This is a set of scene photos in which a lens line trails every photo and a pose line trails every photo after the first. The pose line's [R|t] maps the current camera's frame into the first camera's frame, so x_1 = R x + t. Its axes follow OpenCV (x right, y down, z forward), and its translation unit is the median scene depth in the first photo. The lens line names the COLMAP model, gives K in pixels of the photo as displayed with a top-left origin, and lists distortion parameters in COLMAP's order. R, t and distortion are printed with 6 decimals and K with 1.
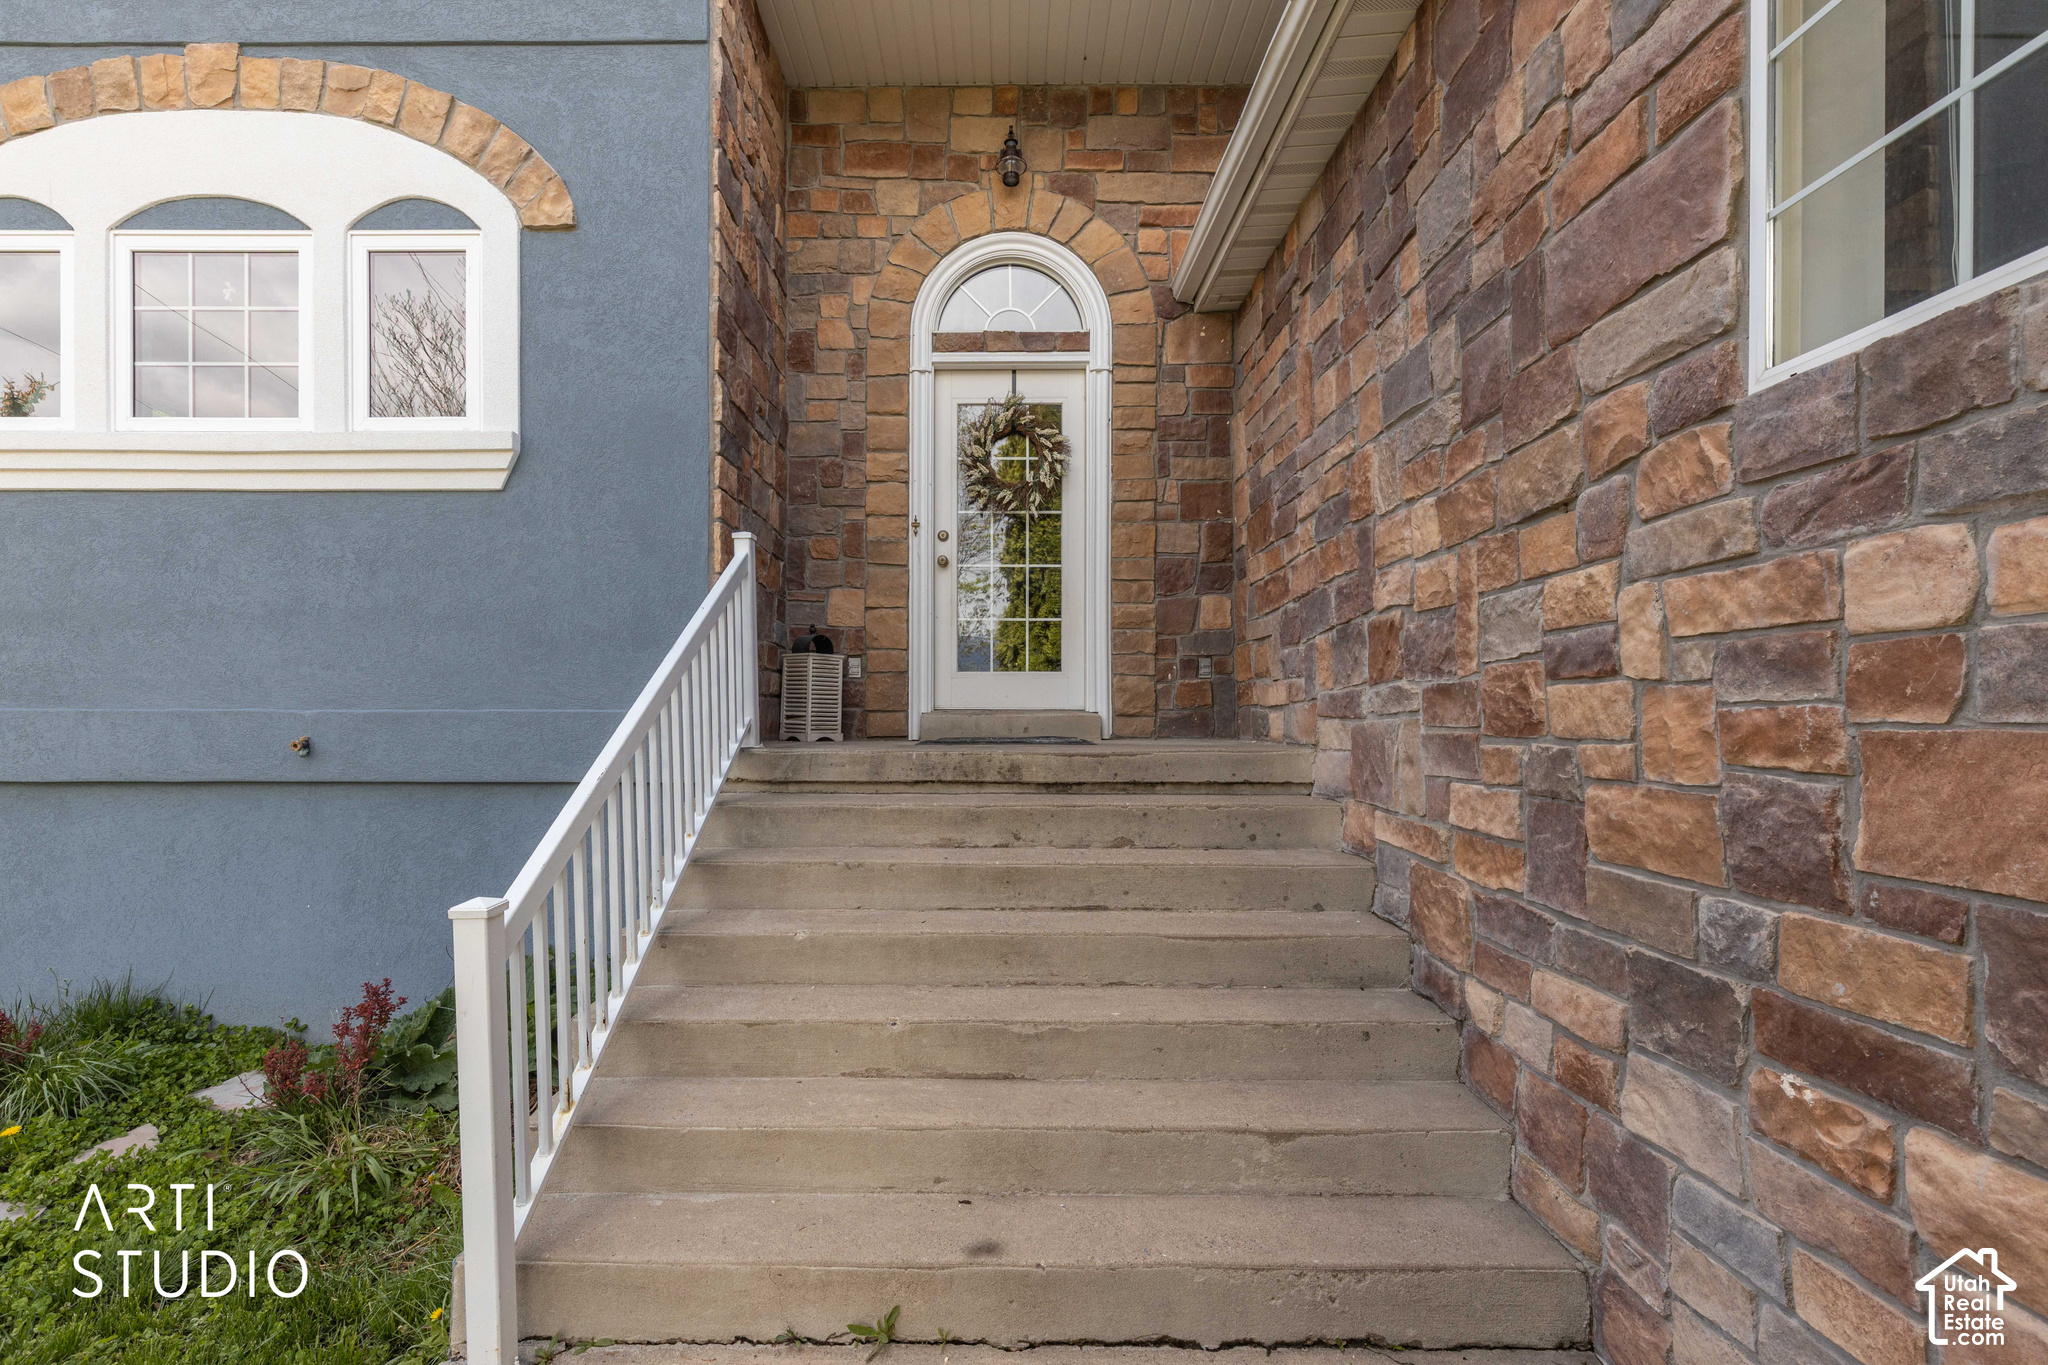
lens RADIAL K [[926.5, 0, 1019.3], [0, 926.5, 720.0], [0, 0, 1]] dist [-0.000480, -0.000259]
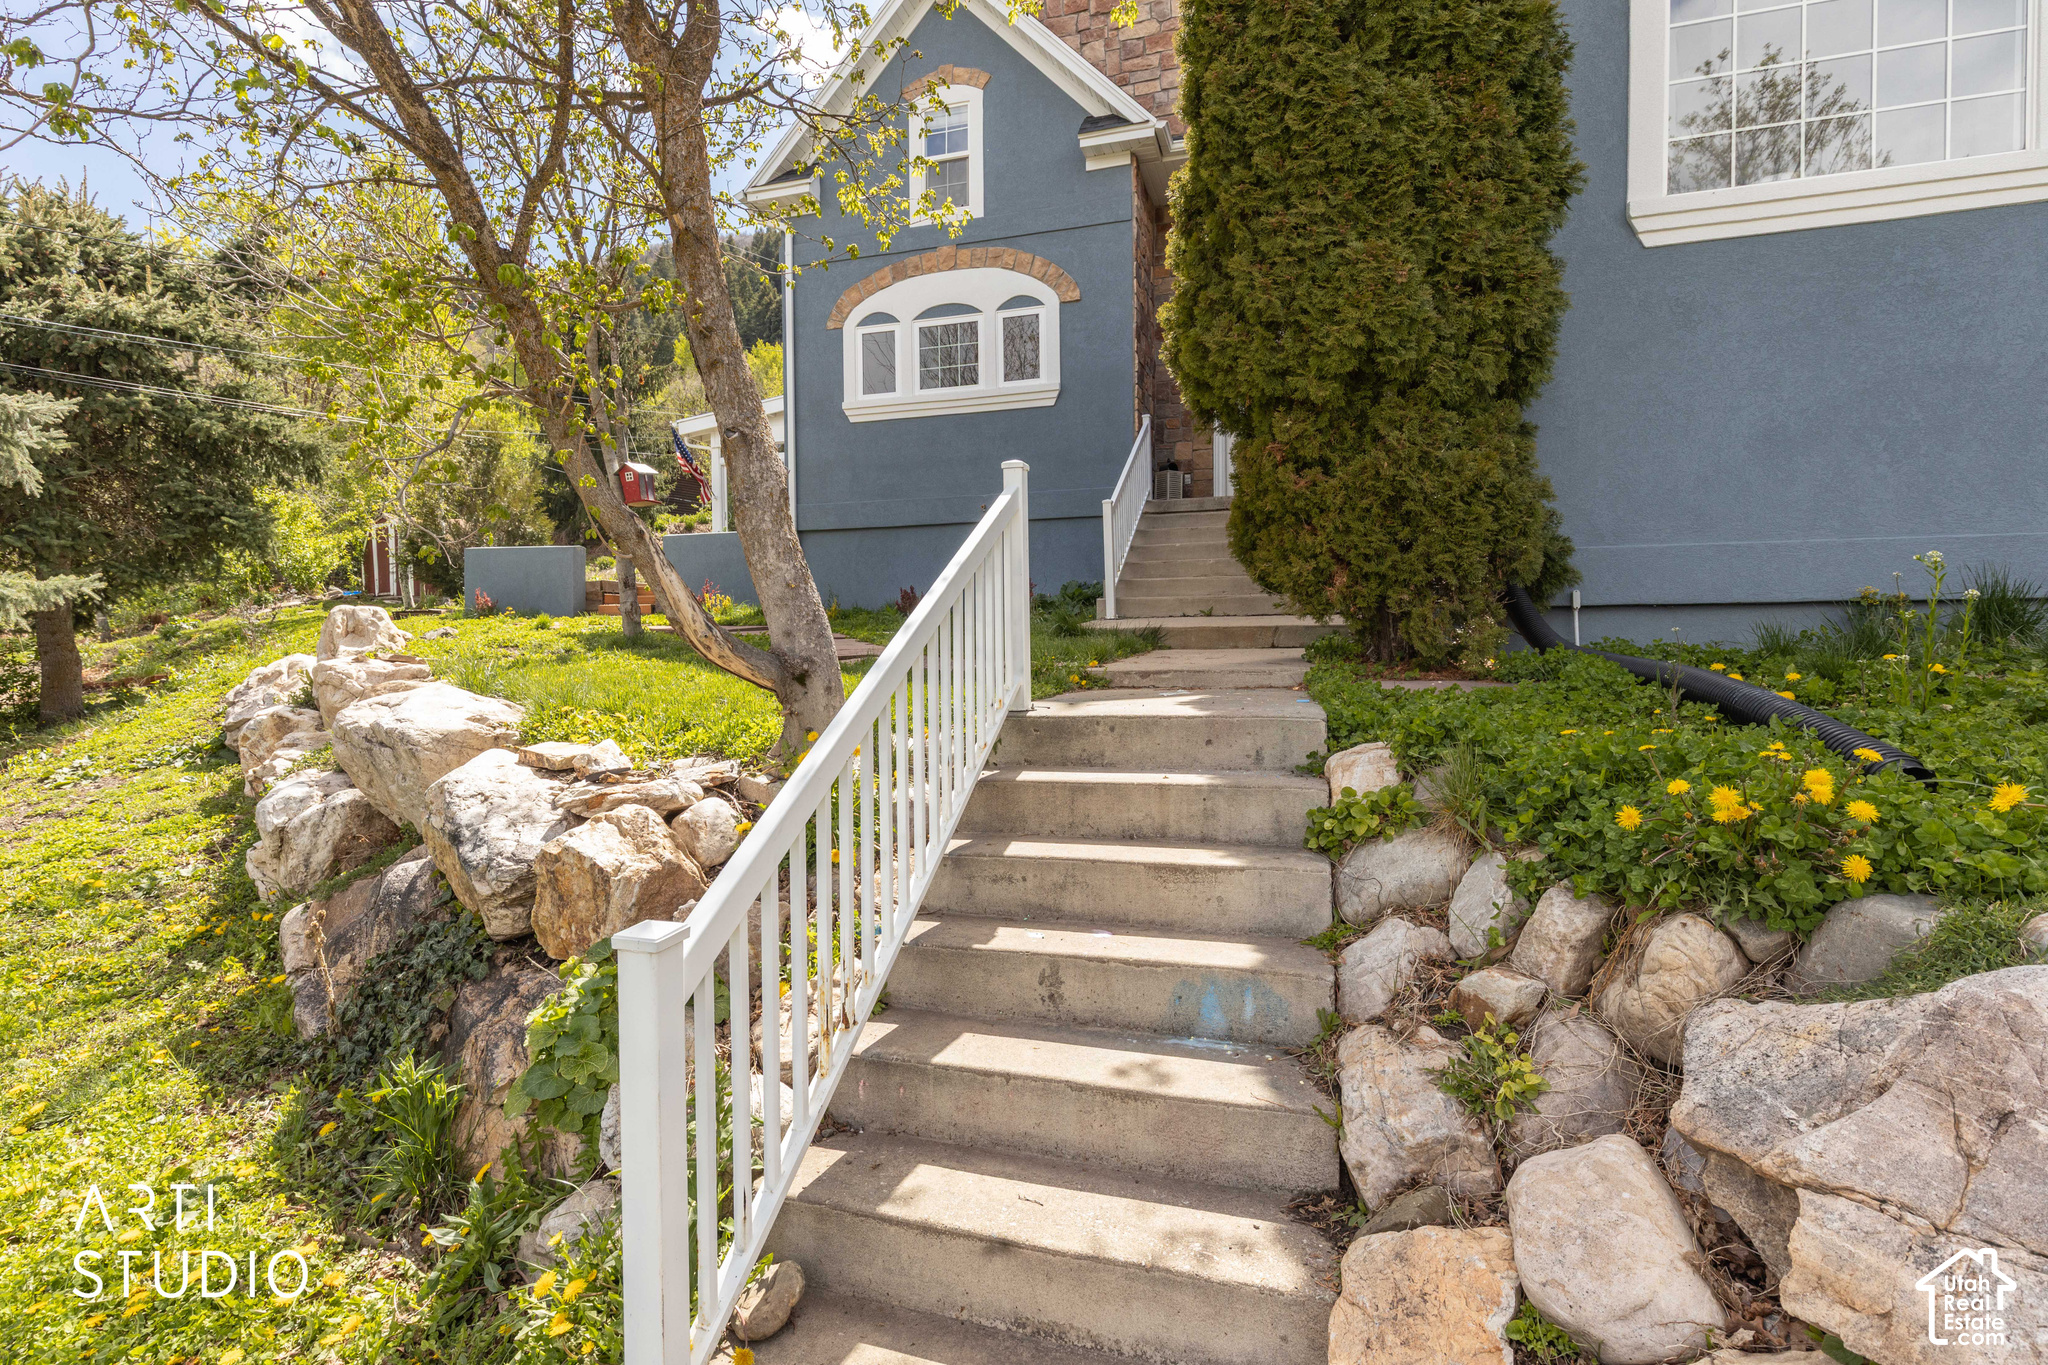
lens RADIAL K [[913.2, 0, 1036.7], [0, 913.2, 679.4], [0, 0, 1]] dist [0.002105, -0.000036]
pose [[0.960224, 0.000795, -0.279230, 0.107269], [0.002793, 0.999919, 0.012451, 0.480022], [0.279217, -0.012736, 0.960143, -1.459760]]
